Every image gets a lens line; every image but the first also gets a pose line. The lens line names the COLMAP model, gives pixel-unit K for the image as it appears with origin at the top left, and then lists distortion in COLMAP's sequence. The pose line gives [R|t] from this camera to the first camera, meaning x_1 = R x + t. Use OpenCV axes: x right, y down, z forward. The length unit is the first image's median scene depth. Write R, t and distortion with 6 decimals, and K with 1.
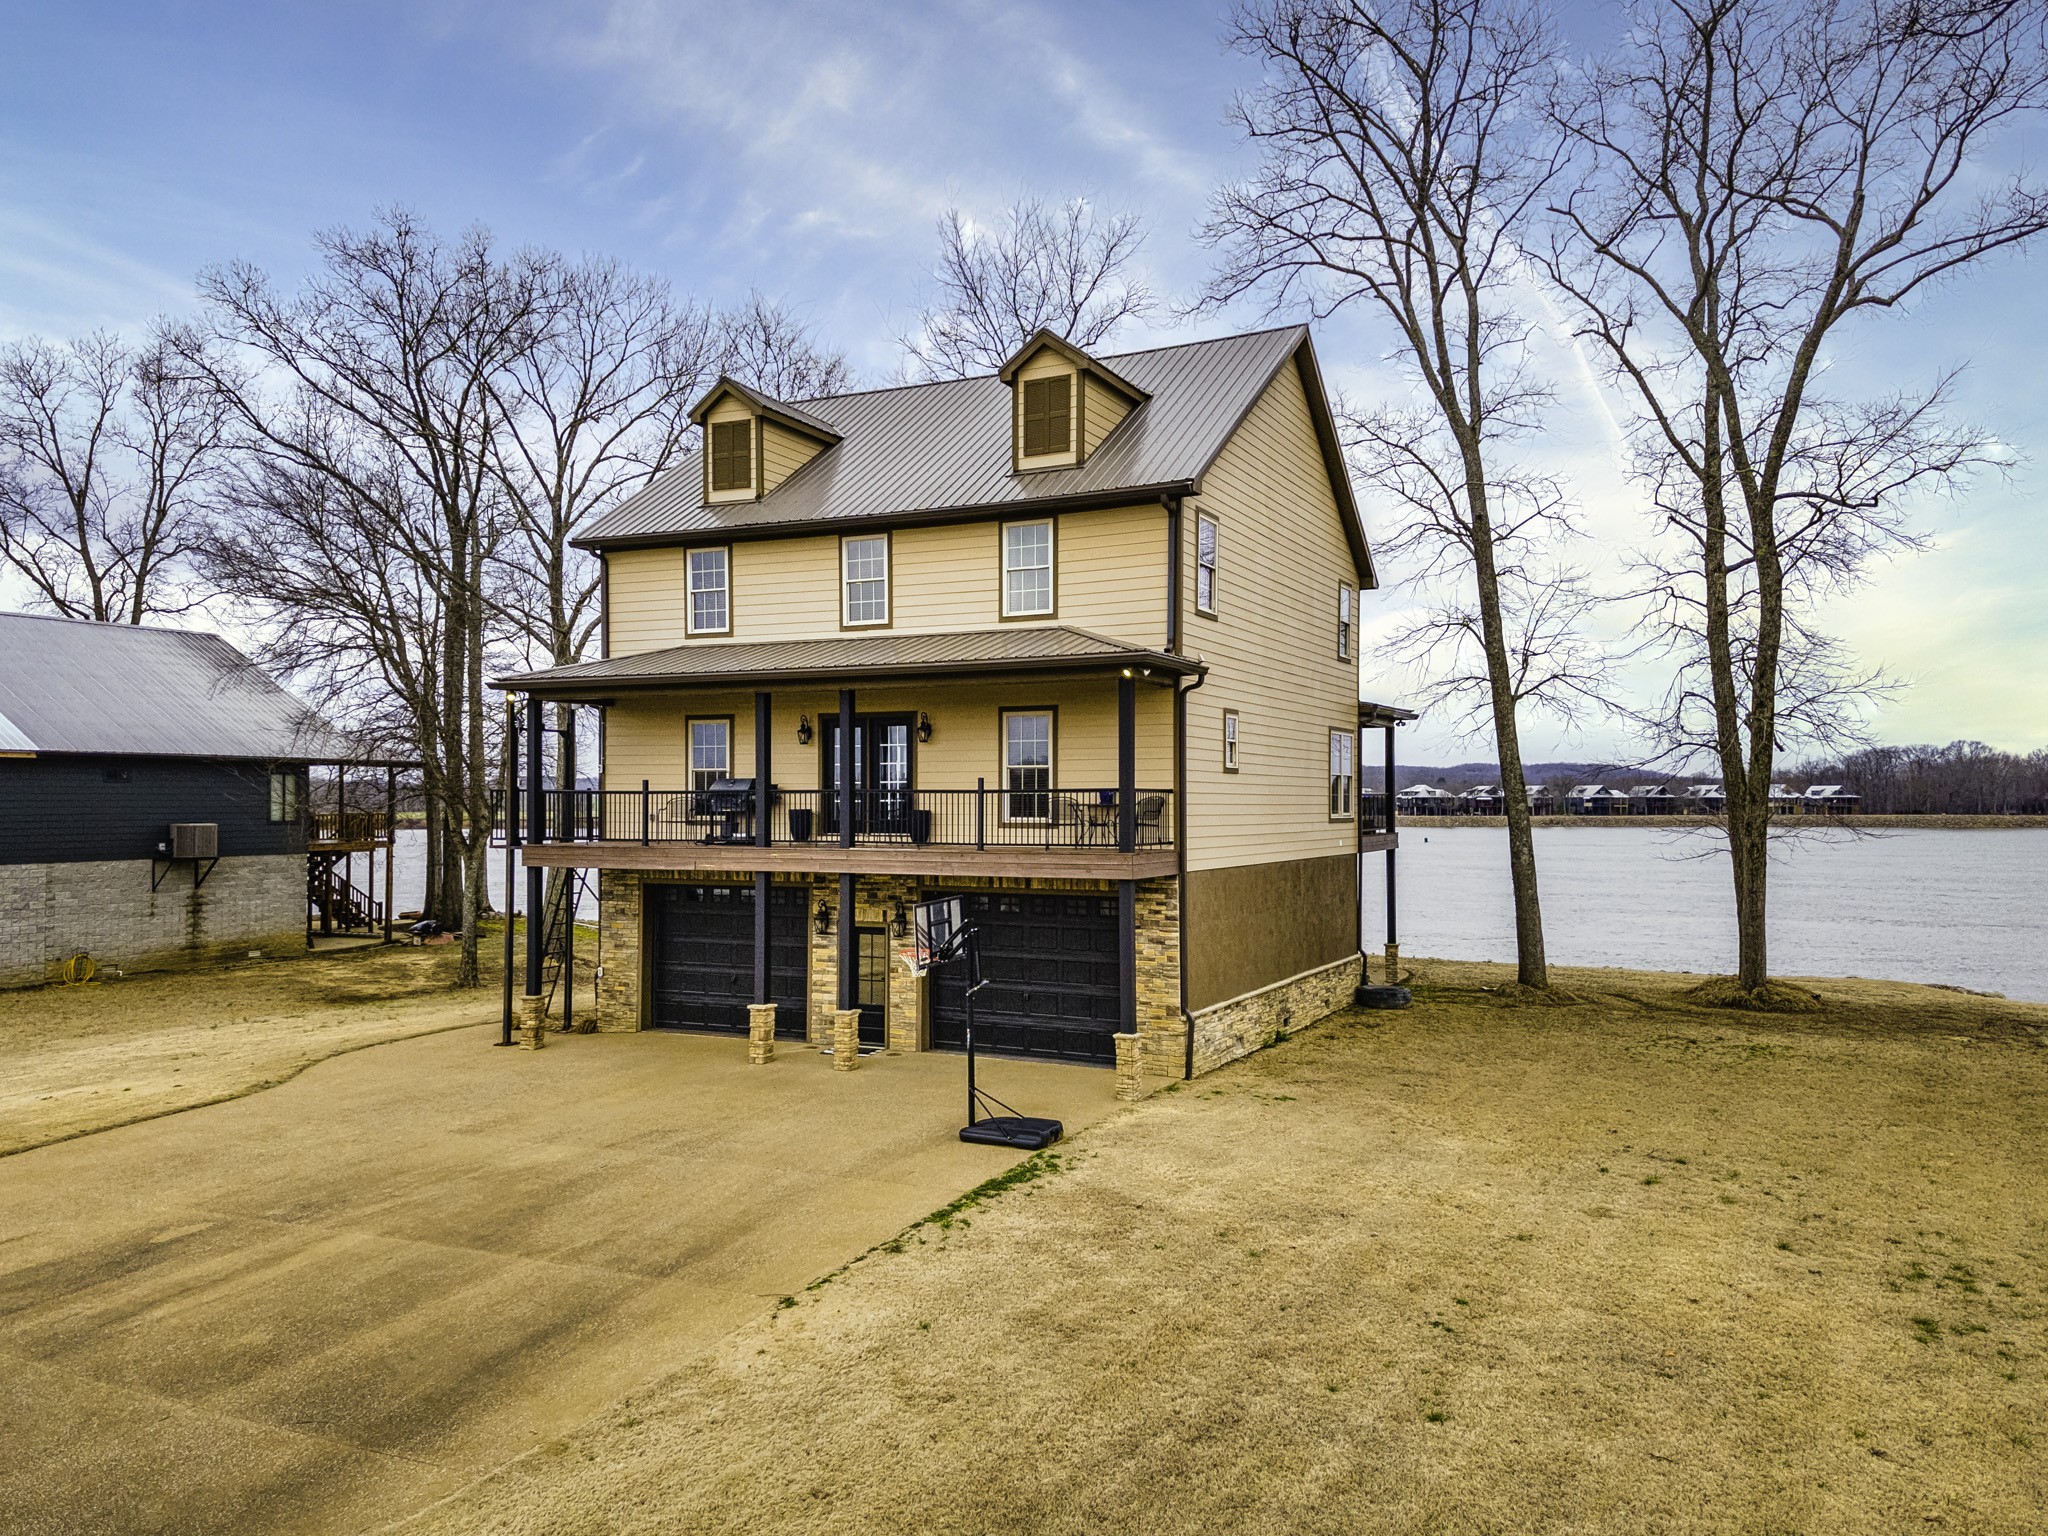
lens RADIAL K [[1492.1, 0, 1023.0], [0, 1492.1, 773.1], [0, 0, 1]] dist [0.162864, -0.074447]
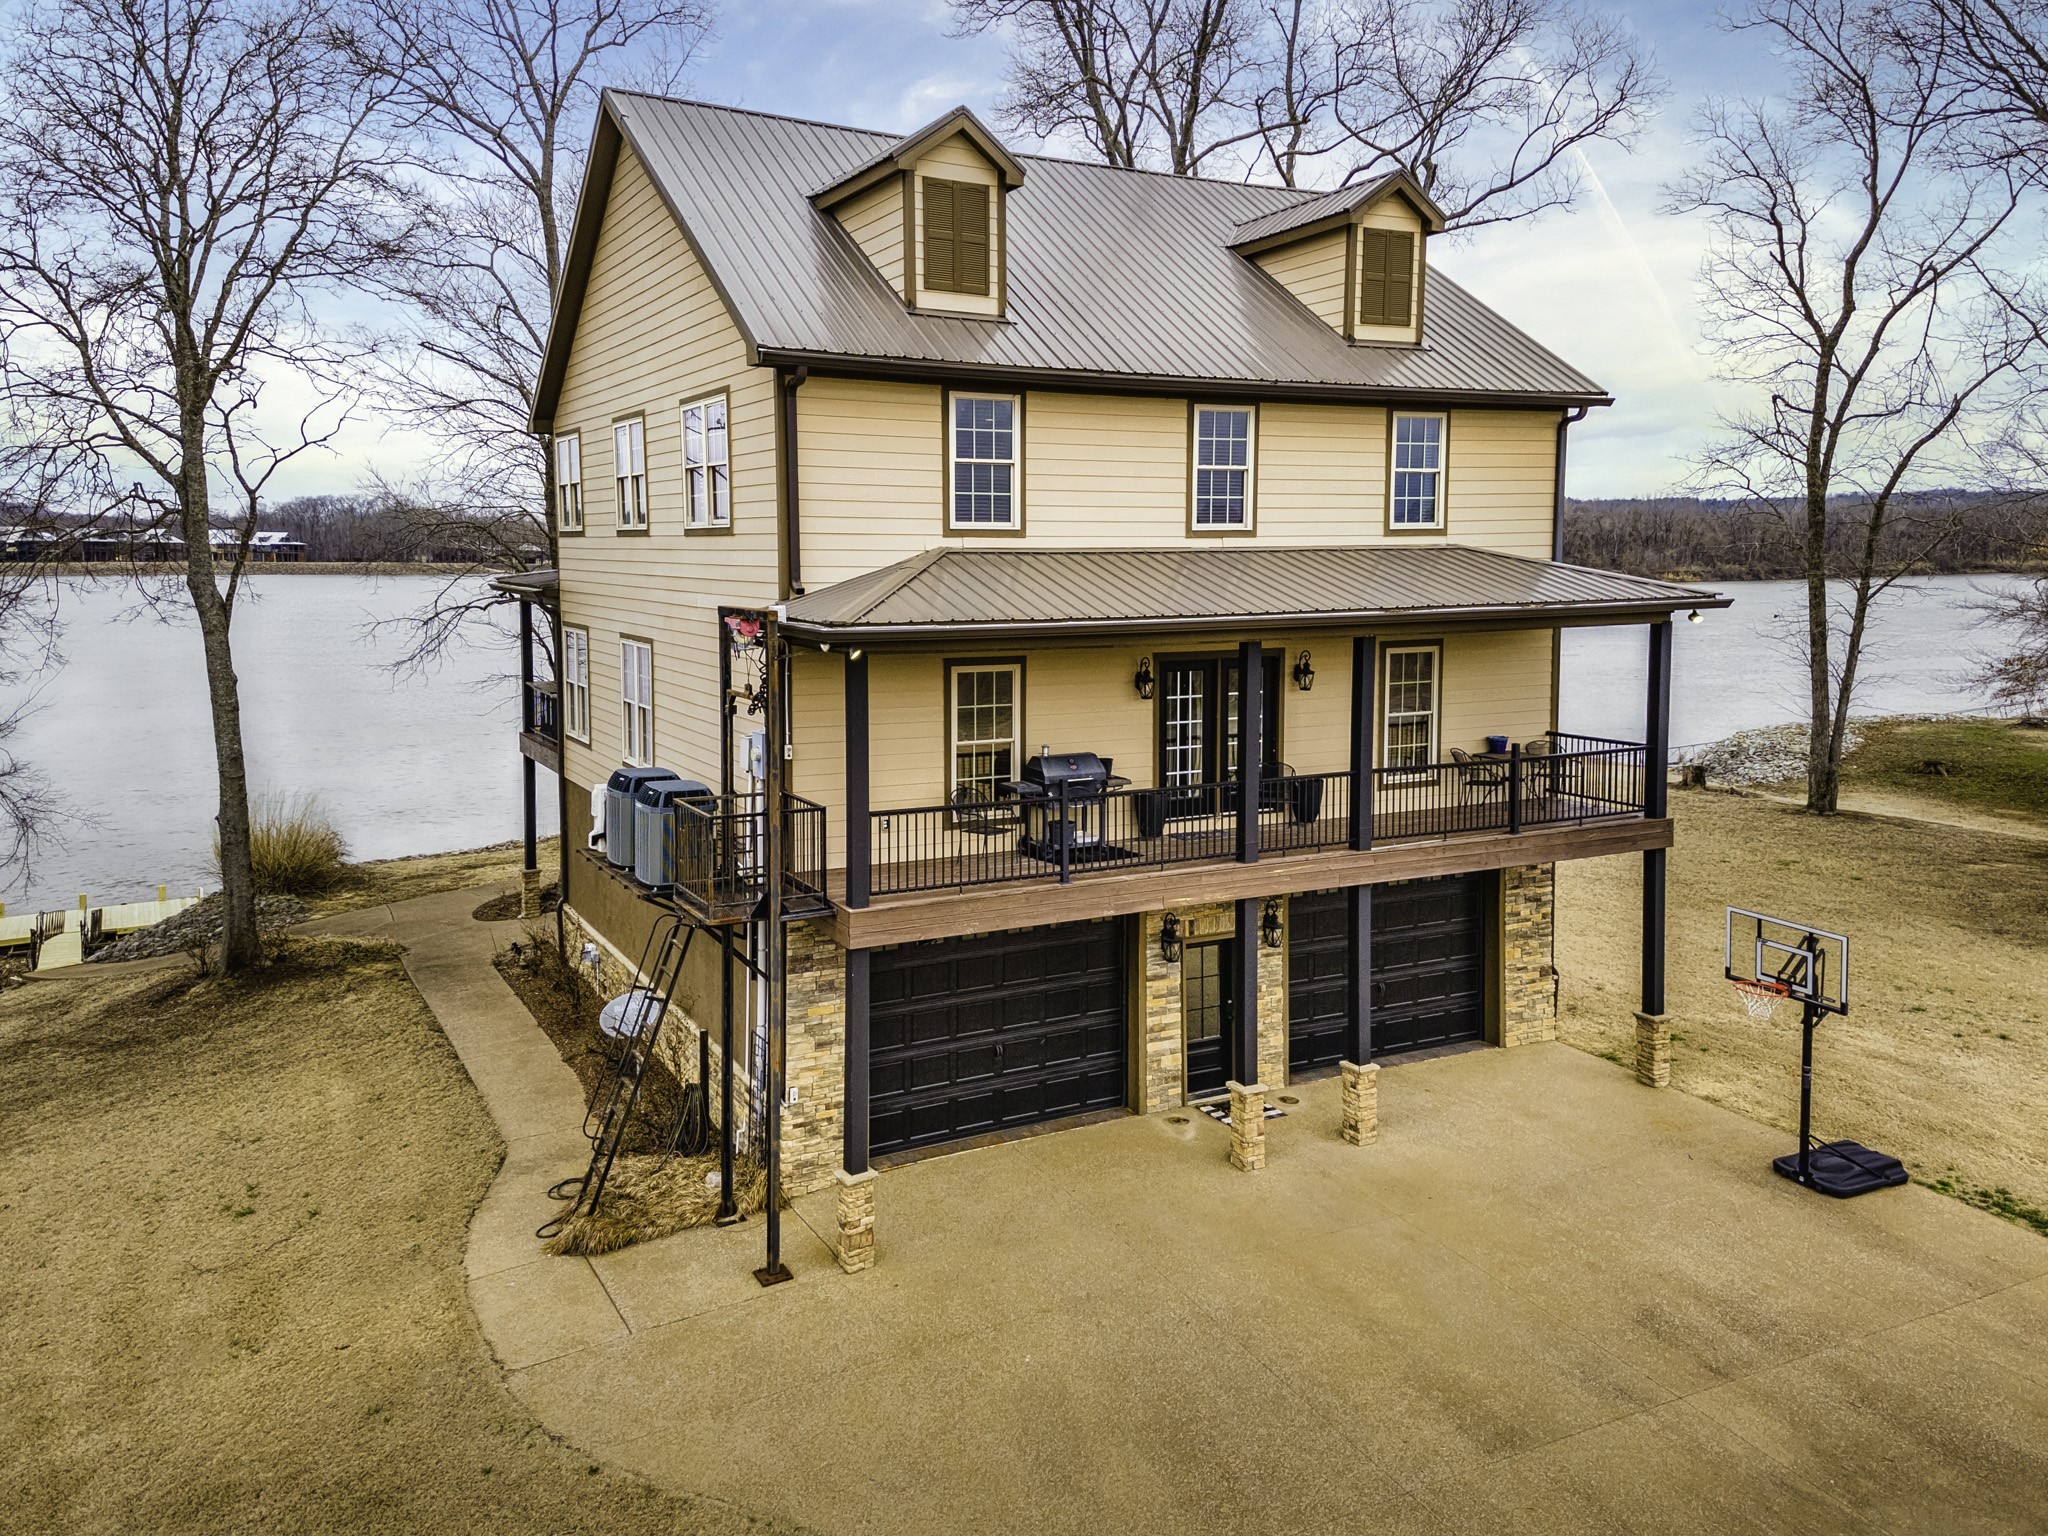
lens RADIAL K [[1492.1, 0, 1018.5], [0, 1492.1, 658.9], [0, 0, 1]] dist [0.162864, -0.074447]
pose [[0.595478, -0.059990, 0.801128, -0.693650], [-0.011758, 0.996450, 0.083356, -0.088789], [-0.803285, -0.059056, 0.592659, 0.597933]]
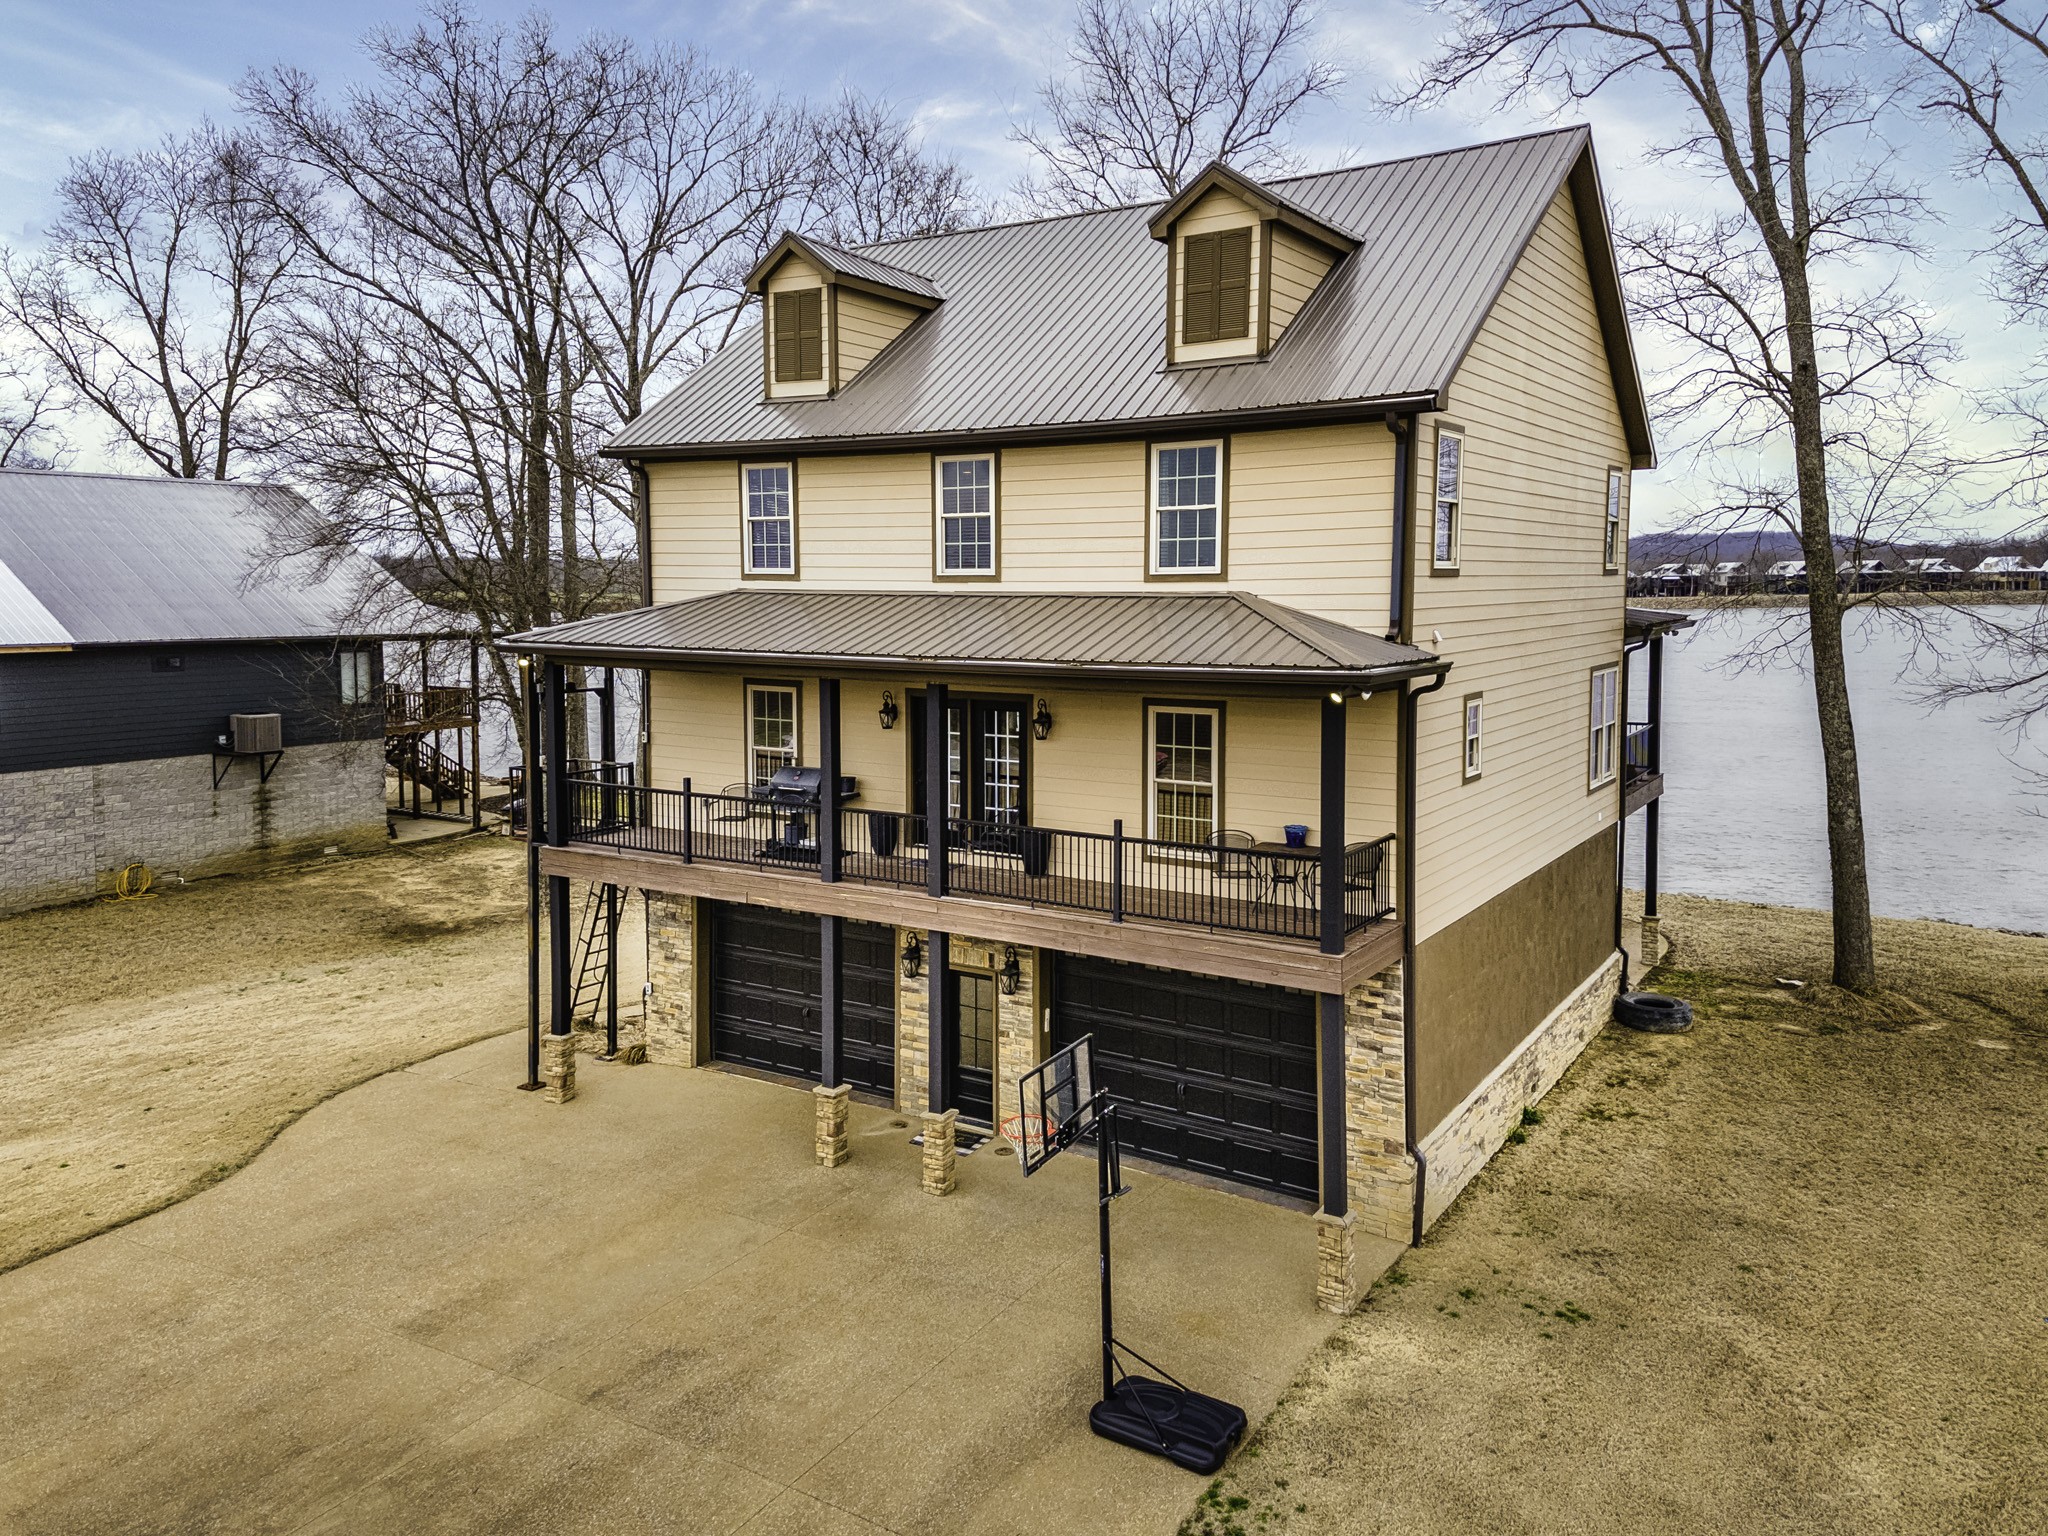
lens RADIAL K [[1492.1, 0, 1004.2], [0, 1492.1, 670.7], [0, 0, 1]] dist [0.162864, -0.074447]
pose [[0.993947, 0.005931, -0.109699, -0.003720], [0.002981, 0.996718, 0.080901, -0.103023], [0.109819, -0.080738, 0.990667, 0.239321]]
